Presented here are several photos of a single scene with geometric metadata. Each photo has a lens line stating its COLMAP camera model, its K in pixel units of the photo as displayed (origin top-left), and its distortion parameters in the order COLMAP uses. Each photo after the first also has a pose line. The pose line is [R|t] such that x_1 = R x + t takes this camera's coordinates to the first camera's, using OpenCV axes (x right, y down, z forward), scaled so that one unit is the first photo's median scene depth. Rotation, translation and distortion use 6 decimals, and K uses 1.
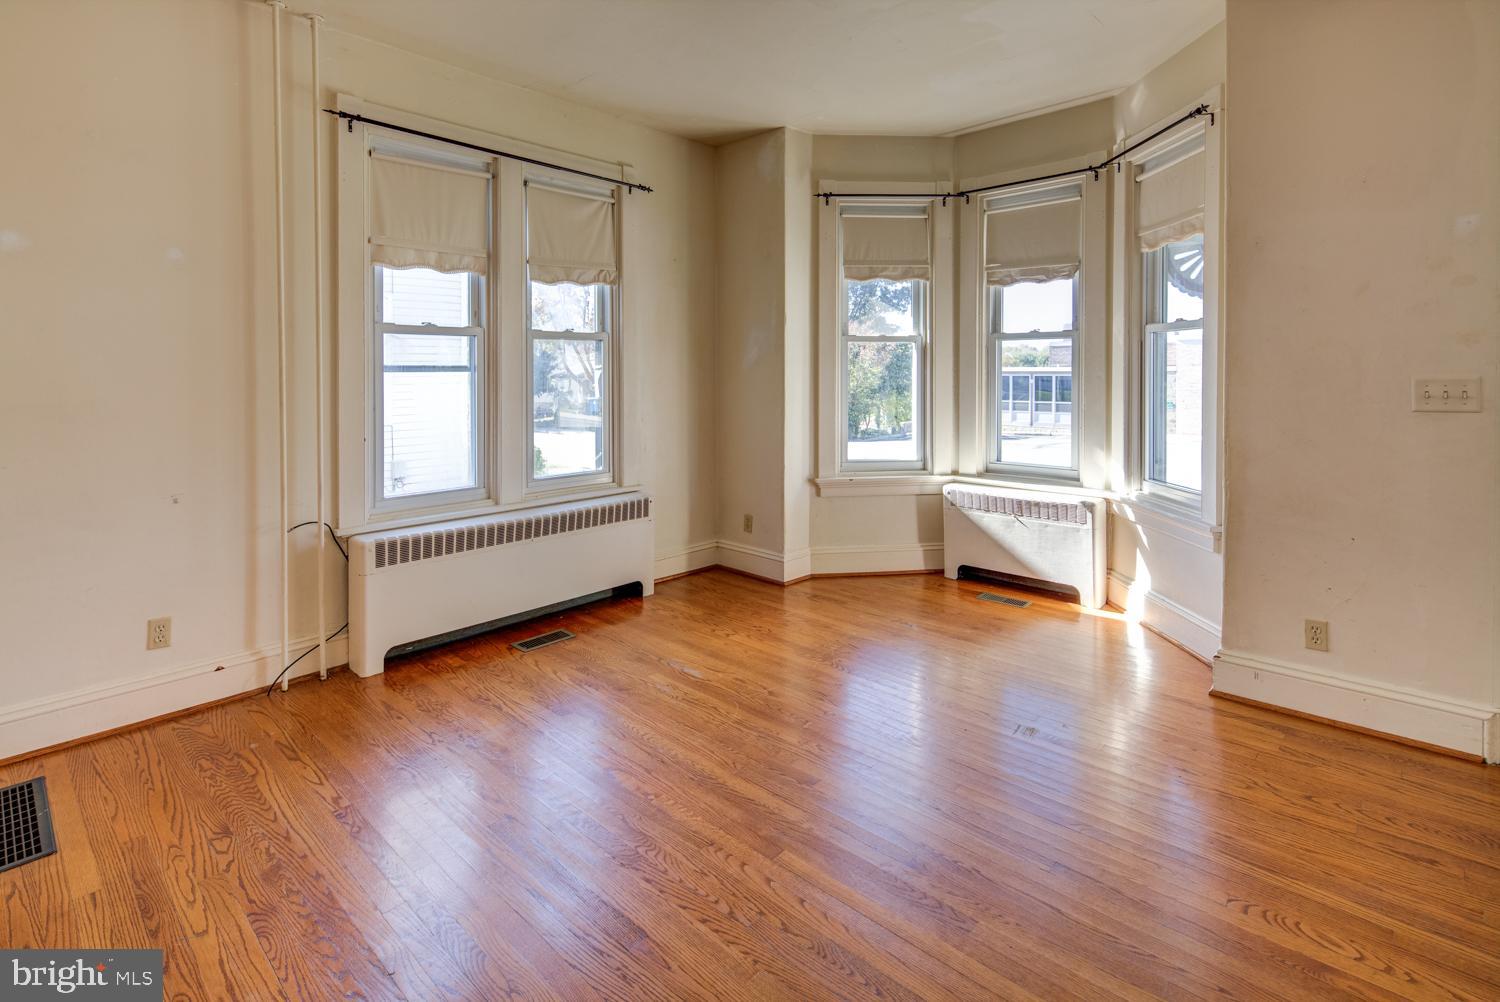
lens RADIAL K [[709.7, 0, 749.4], [0, 709.7, 482.1], [0, 0, 1]] dist [0.000649, -0.000138]
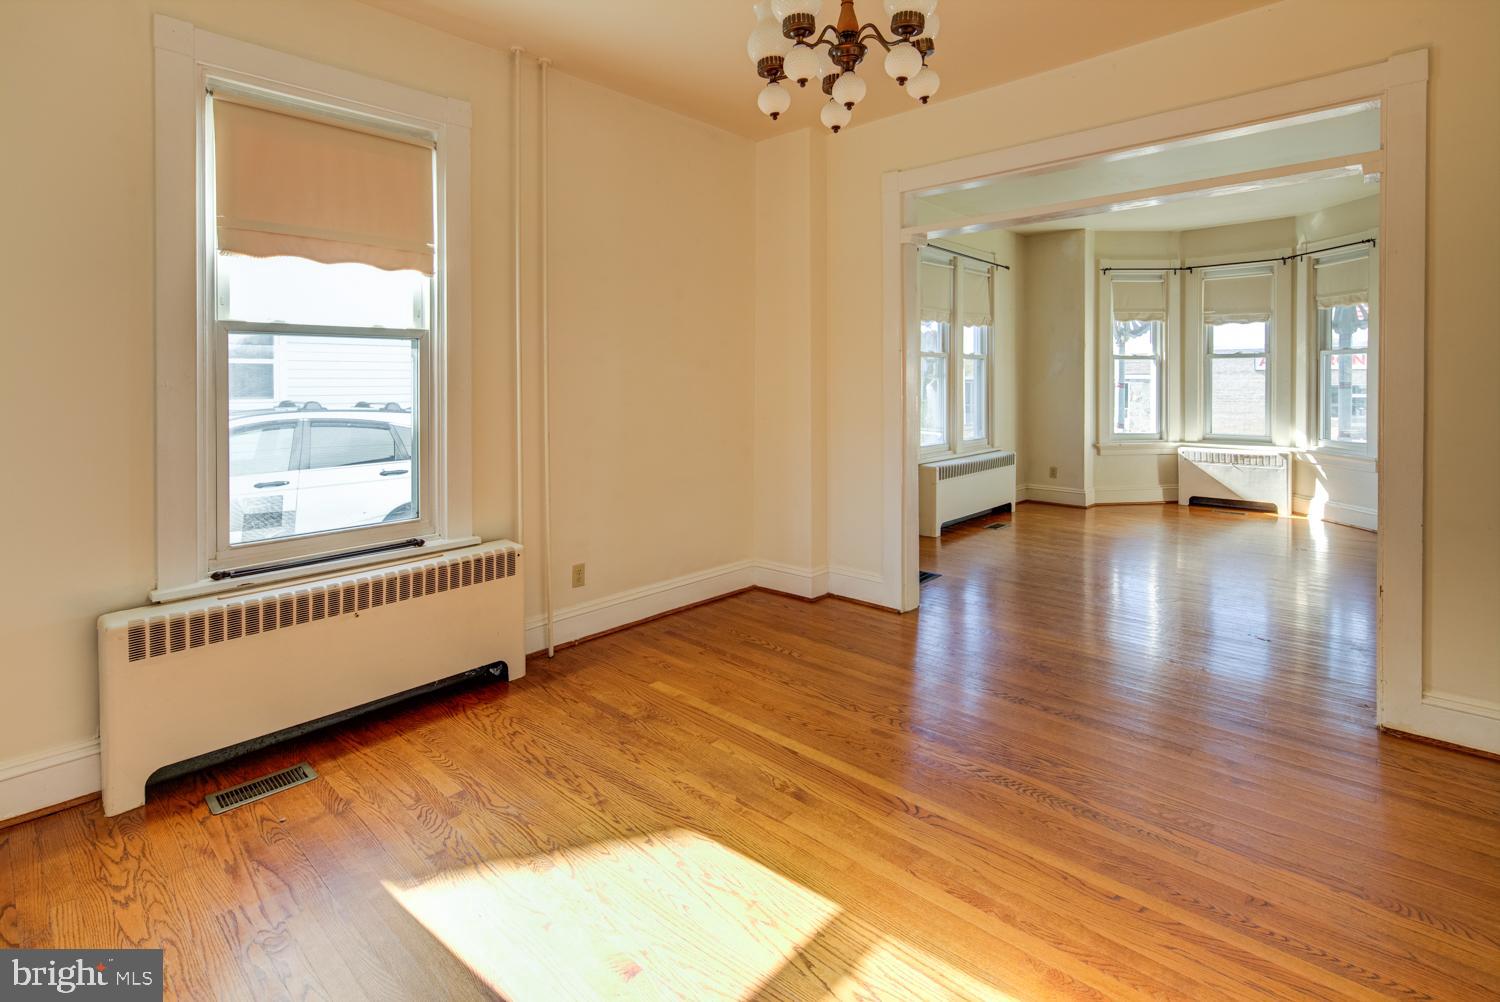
lens RADIAL K [[705.9, 0, 746.1], [0, 705.9, 493.1], [0, 0, 1]] dist [0.000219, -0.000367]
pose [[0.999997, -0.000911, -0.002127, -0.735338], [0.000914, 0.999999, 0.001117, 0.108627], [0.002126, -0.001119, 0.999997, -0.637763]]
